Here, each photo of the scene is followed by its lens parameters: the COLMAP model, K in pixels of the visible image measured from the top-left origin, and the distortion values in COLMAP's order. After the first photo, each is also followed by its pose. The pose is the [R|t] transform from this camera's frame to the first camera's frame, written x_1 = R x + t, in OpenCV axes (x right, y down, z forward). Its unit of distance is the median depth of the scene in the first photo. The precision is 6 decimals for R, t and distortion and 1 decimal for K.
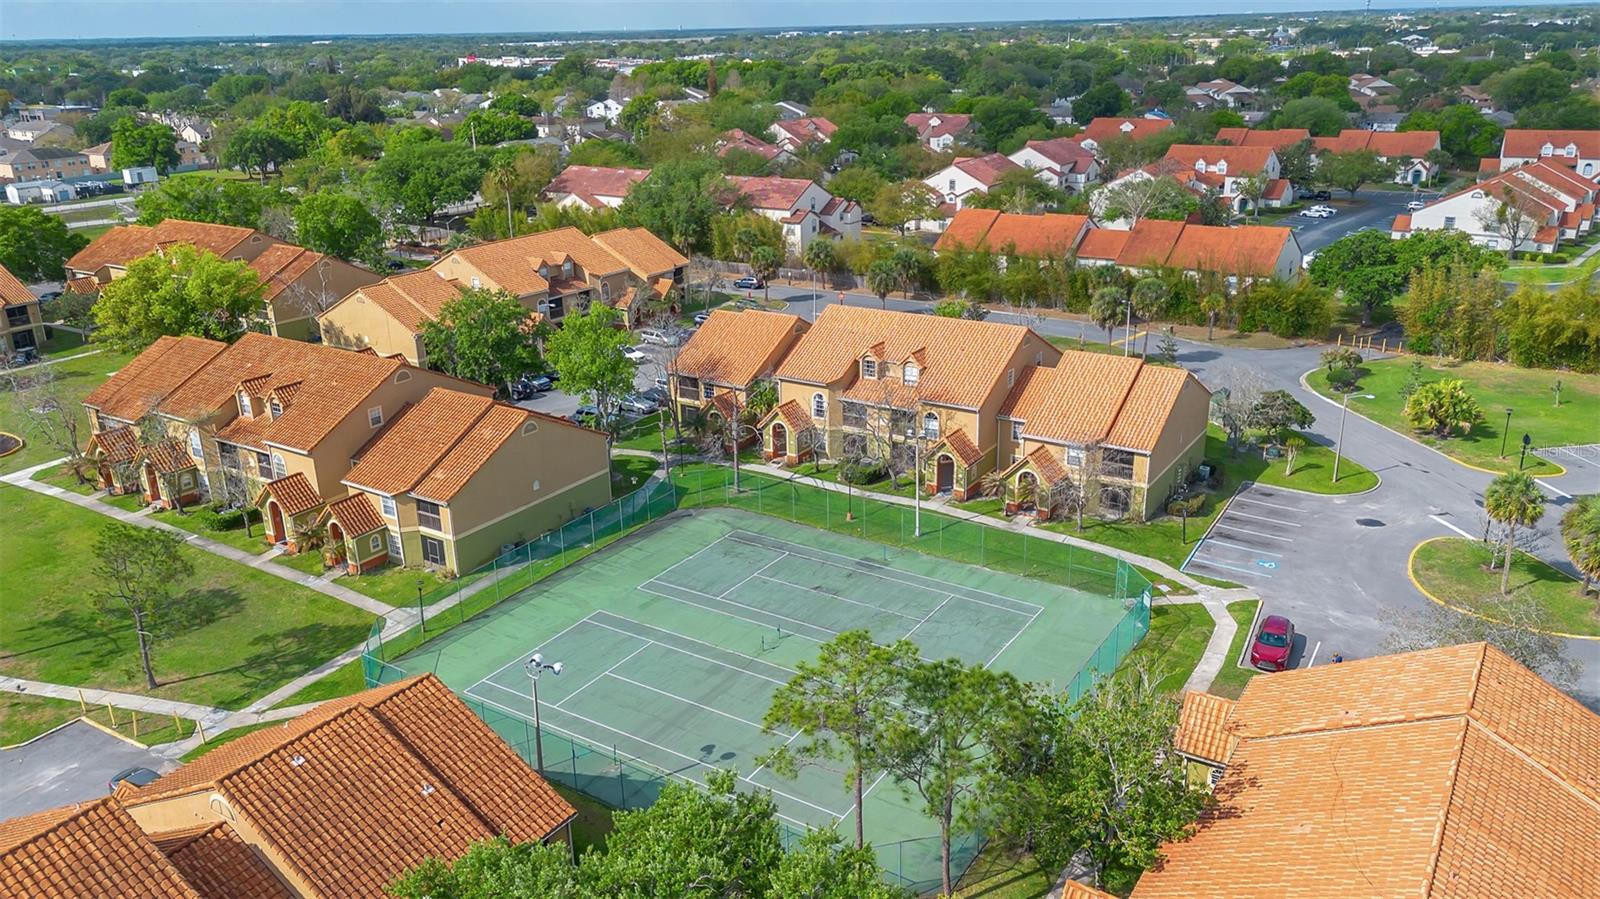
lens RADIAL K [[1130.1, 0, 798.0], [0, 1130.1, 427.1], [0, 0, 1]] dist [0.091467, -0.077177]
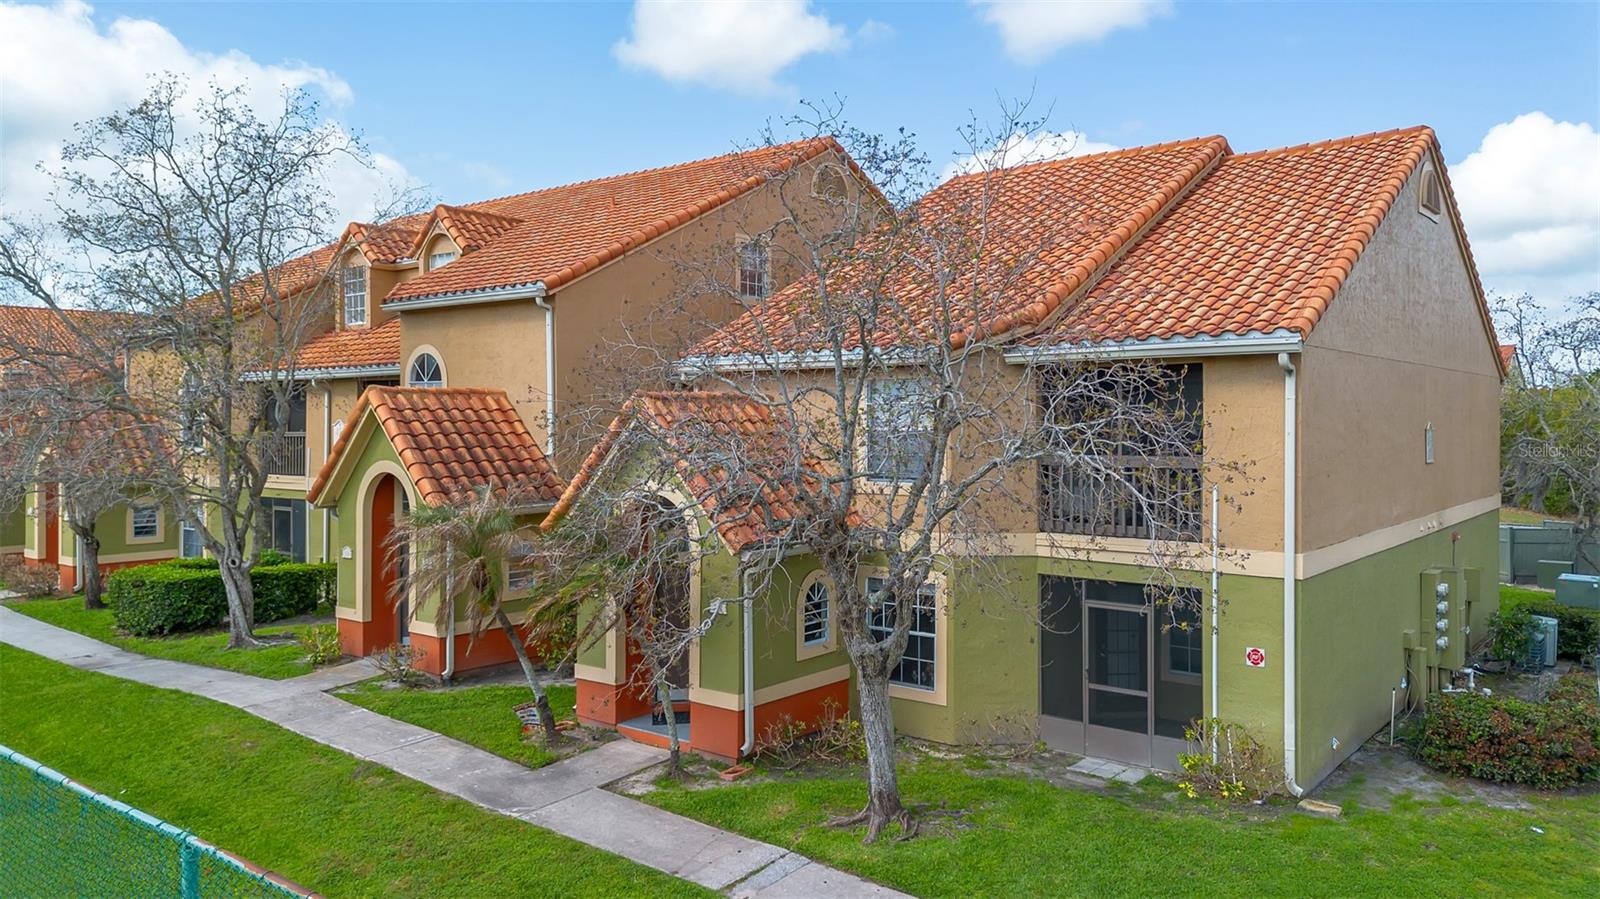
lens RADIAL K [[1114.1, 0, 806.2], [0, 1114.1, 414.7], [0, 0, 1]] dist [0.024510, 0.000046]
pose [[0.995495, 0.022522, -0.092101, 0.230059], [-0.051824, 0.942686, -0.329633, 0.081697], [0.079398, 0.332921, 0.939606, 0.765432]]
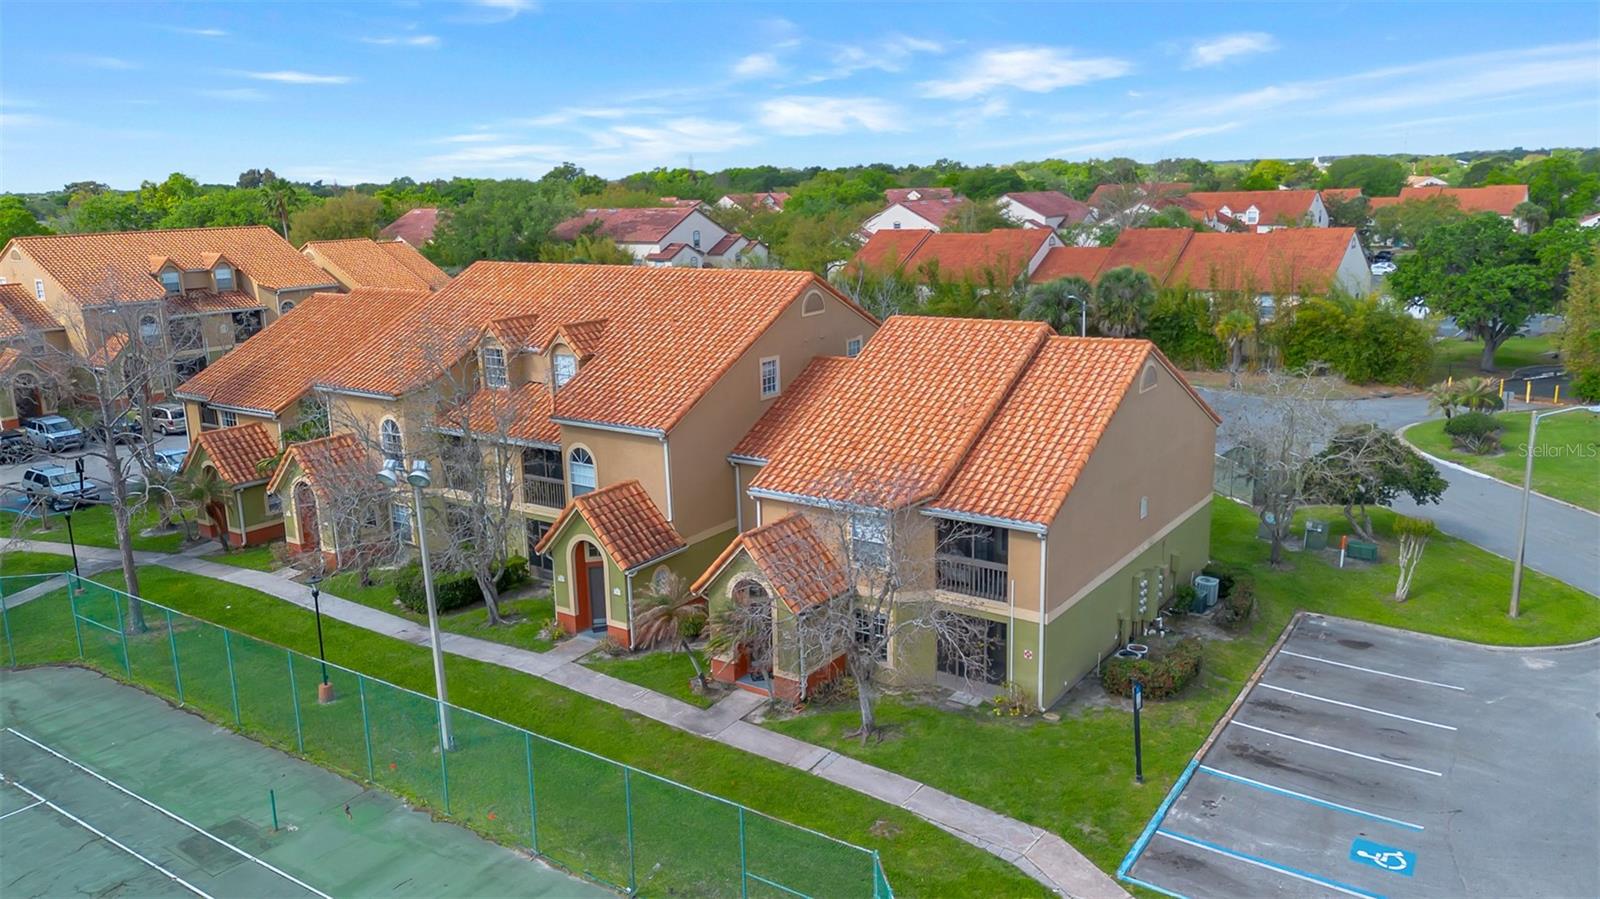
lens RADIAL K [[1130.1, 0, 798.0], [0, 1130.1, 427.1], [0, 0, 1]] dist [0.091467, -0.077177]
pose [[0.999279, 0.002474, -0.037880, 0.219415], [-0.007054, 0.992596, -0.121260, 0.032268], [0.037299, 0.121440, 0.991898, 0.560947]]
